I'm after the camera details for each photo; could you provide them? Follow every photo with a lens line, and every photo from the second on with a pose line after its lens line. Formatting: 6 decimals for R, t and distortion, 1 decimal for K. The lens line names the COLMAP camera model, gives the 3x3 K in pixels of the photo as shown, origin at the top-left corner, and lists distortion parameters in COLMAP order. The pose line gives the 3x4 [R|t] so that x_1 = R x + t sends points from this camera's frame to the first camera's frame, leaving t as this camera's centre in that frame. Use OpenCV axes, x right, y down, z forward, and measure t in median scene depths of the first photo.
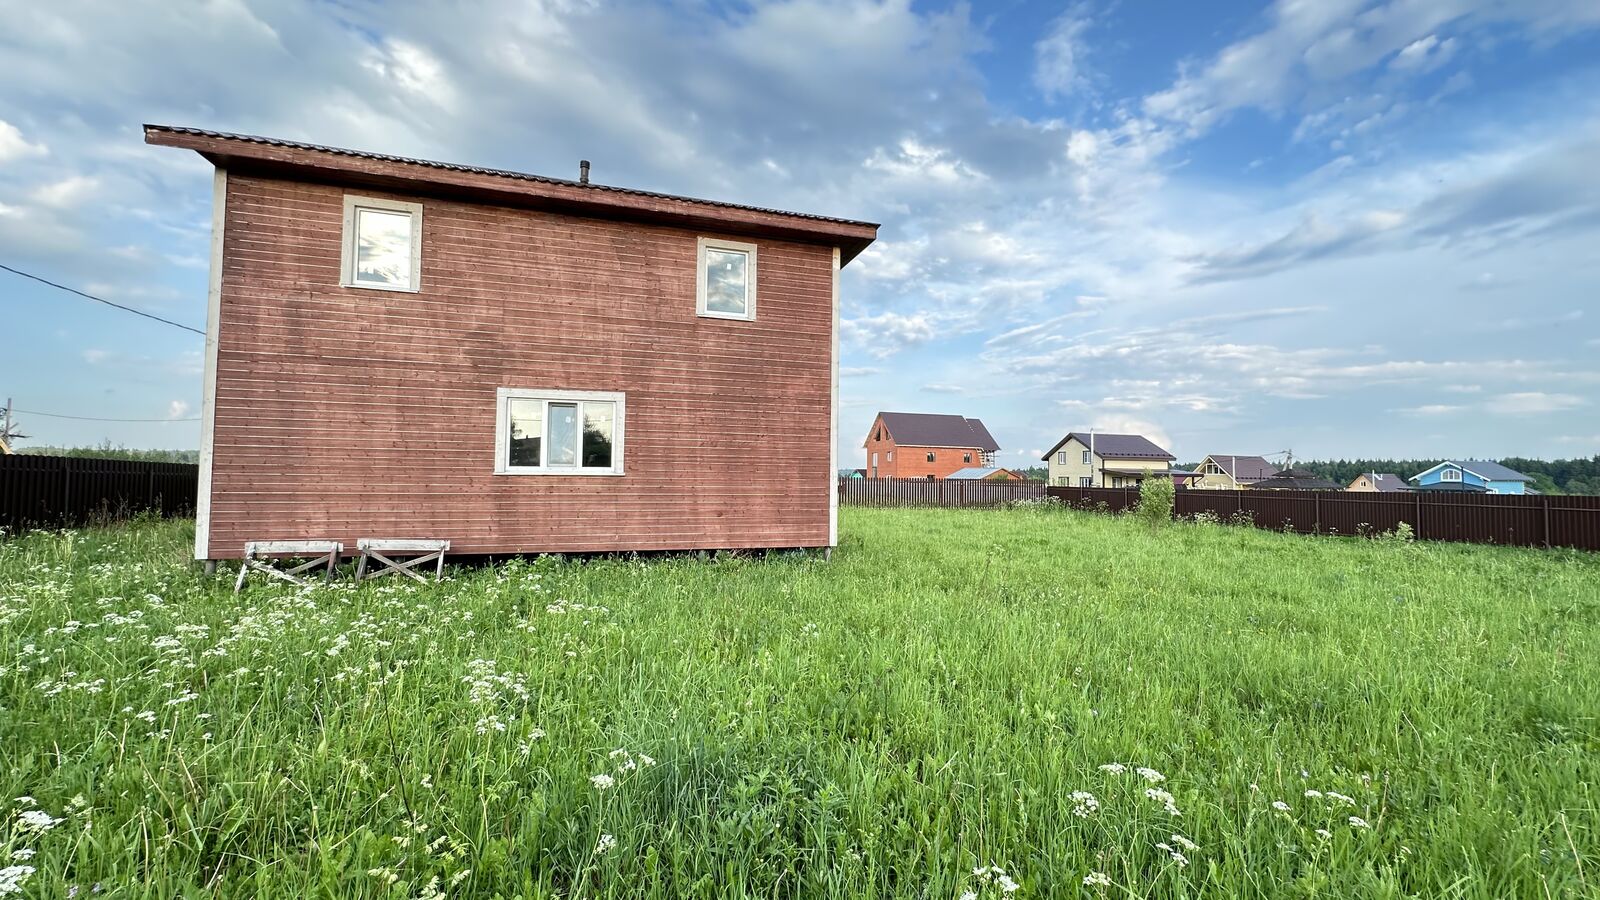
lens RADIAL K [[638.8, 0, 800.0], [0, 638.8, 450.0], [0, 0, 1]] dist [-0.002789, 0.000620]
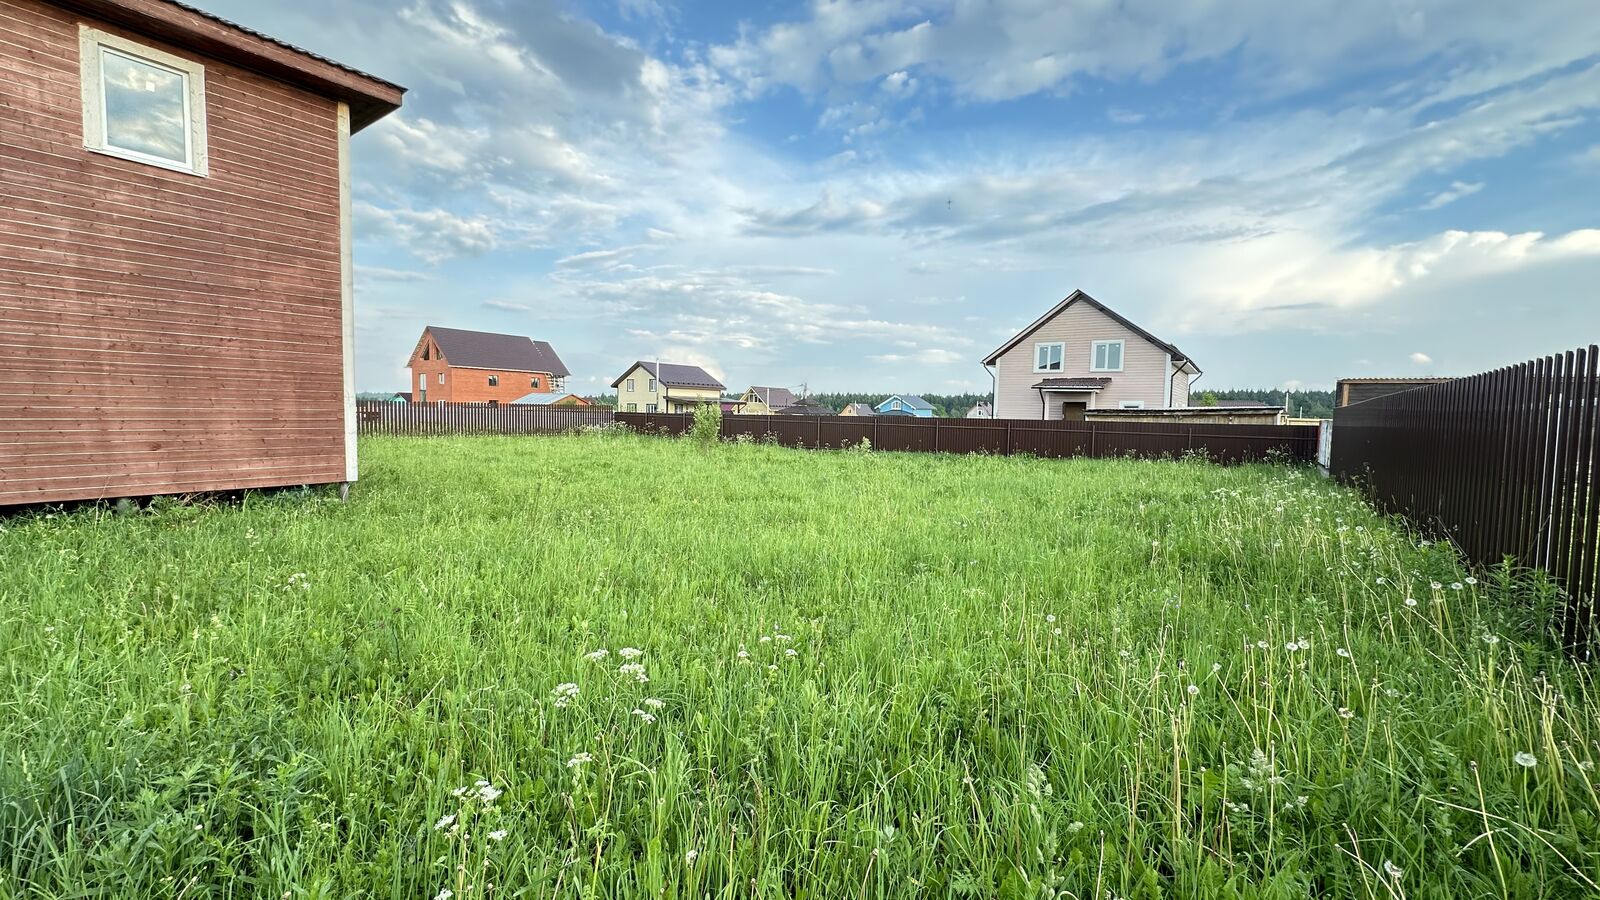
lens RADIAL K [[640.0, 0, 803.0], [0, 640.0, 451.1], [0, 0, 1]] dist [-0.003695, 0.000676]
pose [[0.797441, -0.035434, 0.602356, 0.018281], [-0.034220, 0.994012, 0.103776, 0.005478], [-0.602426, -0.103368, 0.791453, -0.001500]]
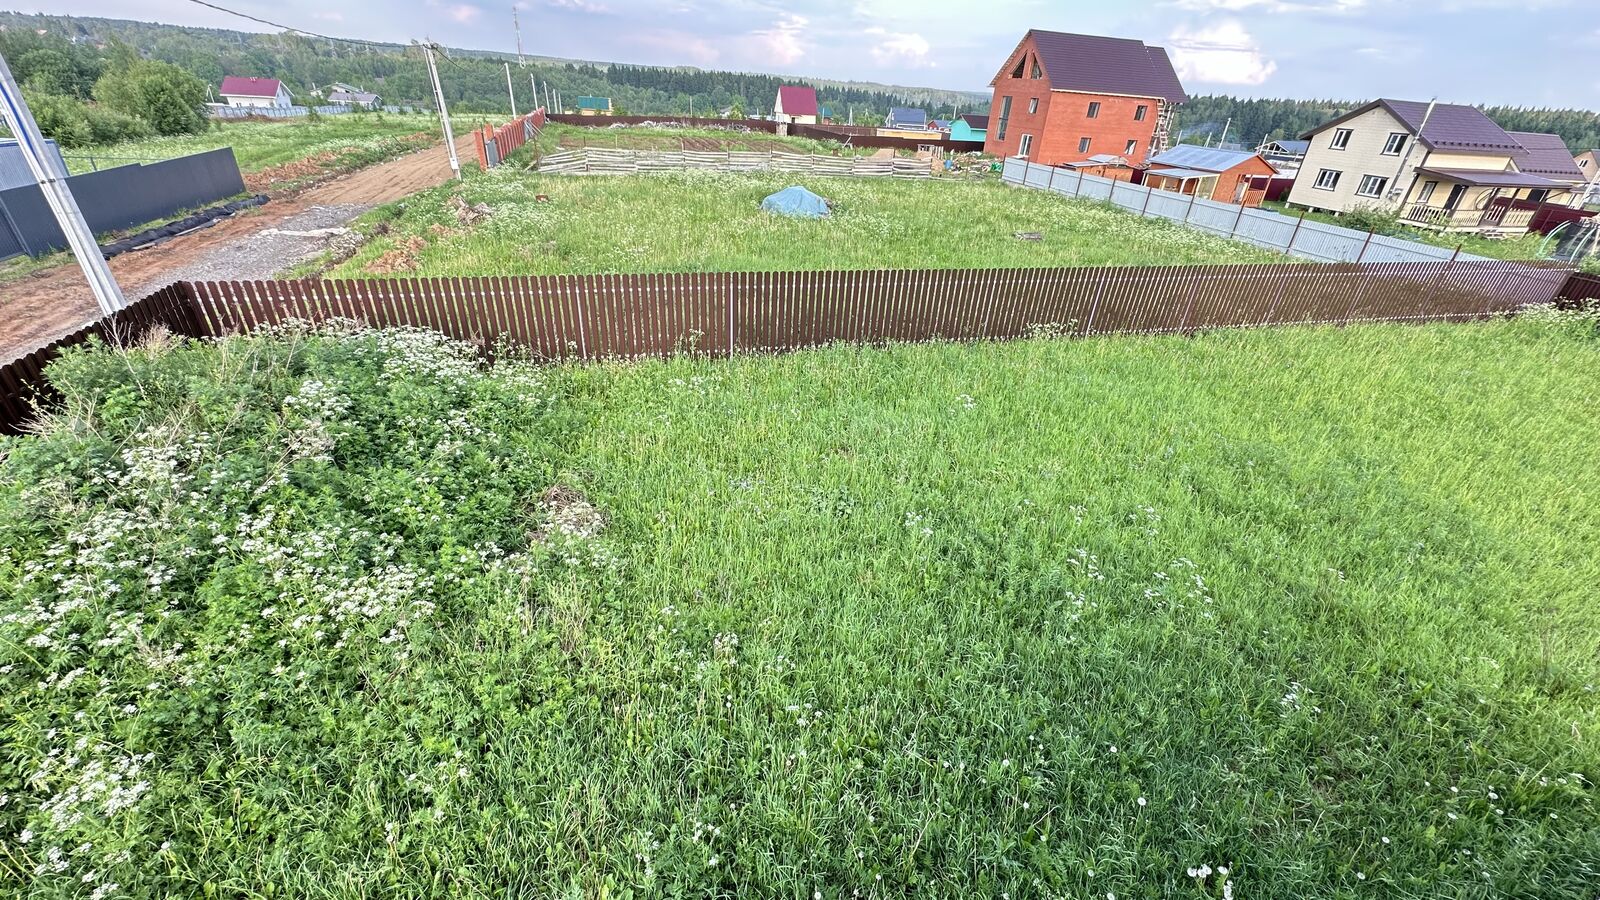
lens RADIAL K [[639.2, 0, 801.1], [0, 639.2, 453.5], [0, 0, 1]] dist [-0.002519, 0.000542]
pose [[0.998956, 0.044129, 0.011819, -0.545893], [-0.043629, 0.844815, 0.533277, -0.150850], [0.013549, -0.533236, 0.845858, 0.956373]]
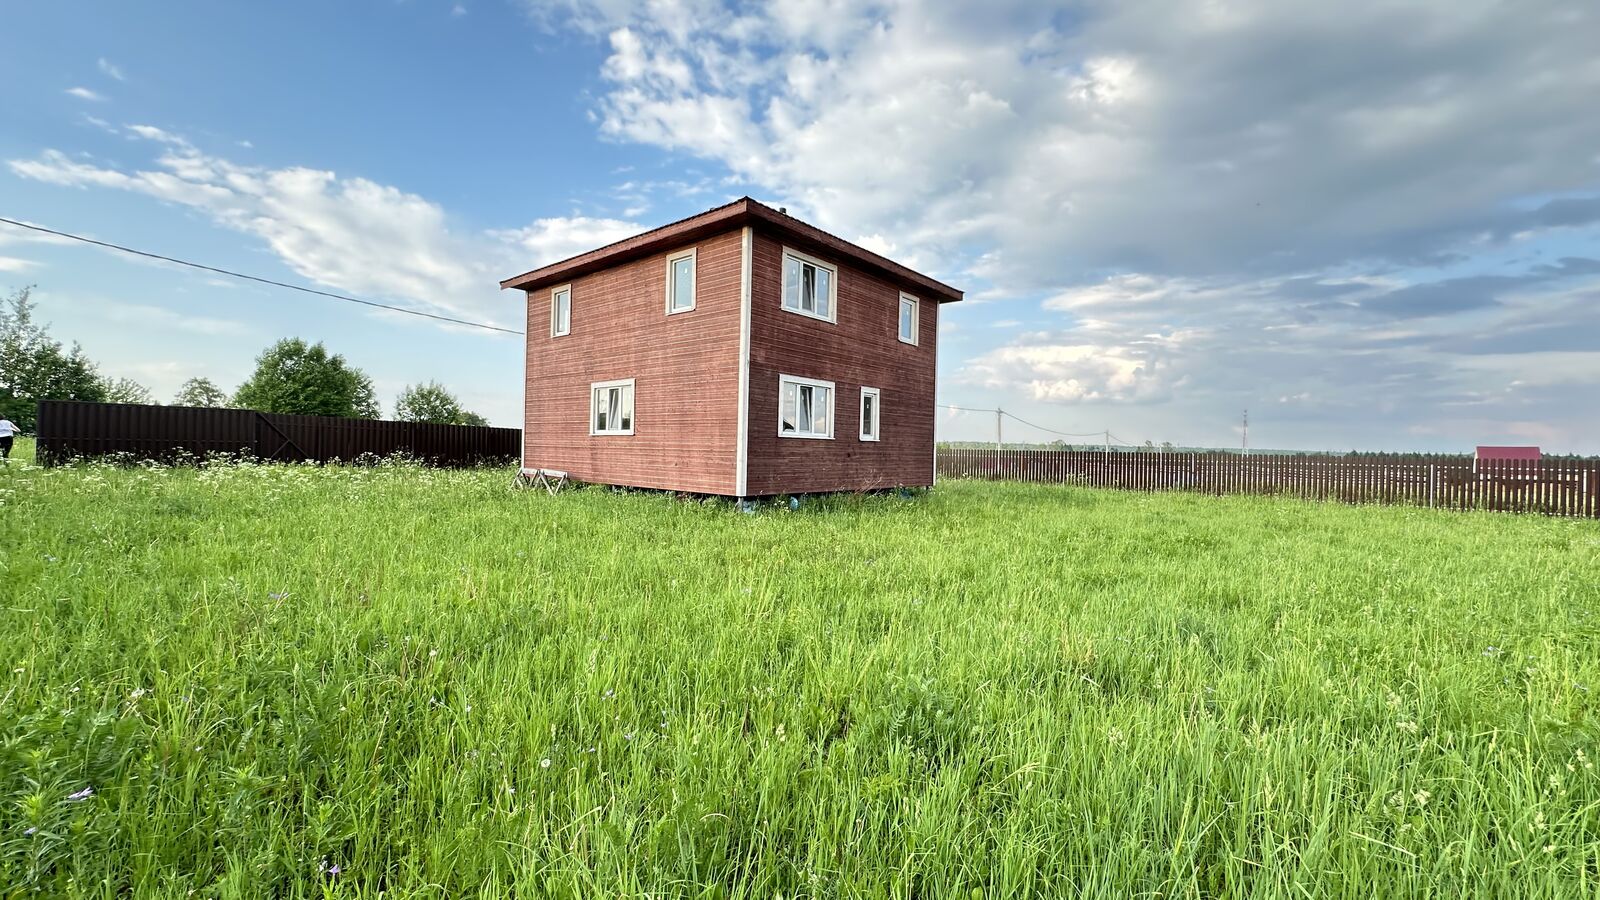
lens RADIAL K [[622.0, 0, 802.0], [0, 622.0, 454.5], [0, 0, 1]] dist [-0.000588, -0.000011]
pose [[0.541279, 0.008182, -0.840803, 0.899975], [0.016721, 0.999650, 0.020492, 0.048808], [0.840677, -0.025151, 0.540953, 0.436302]]
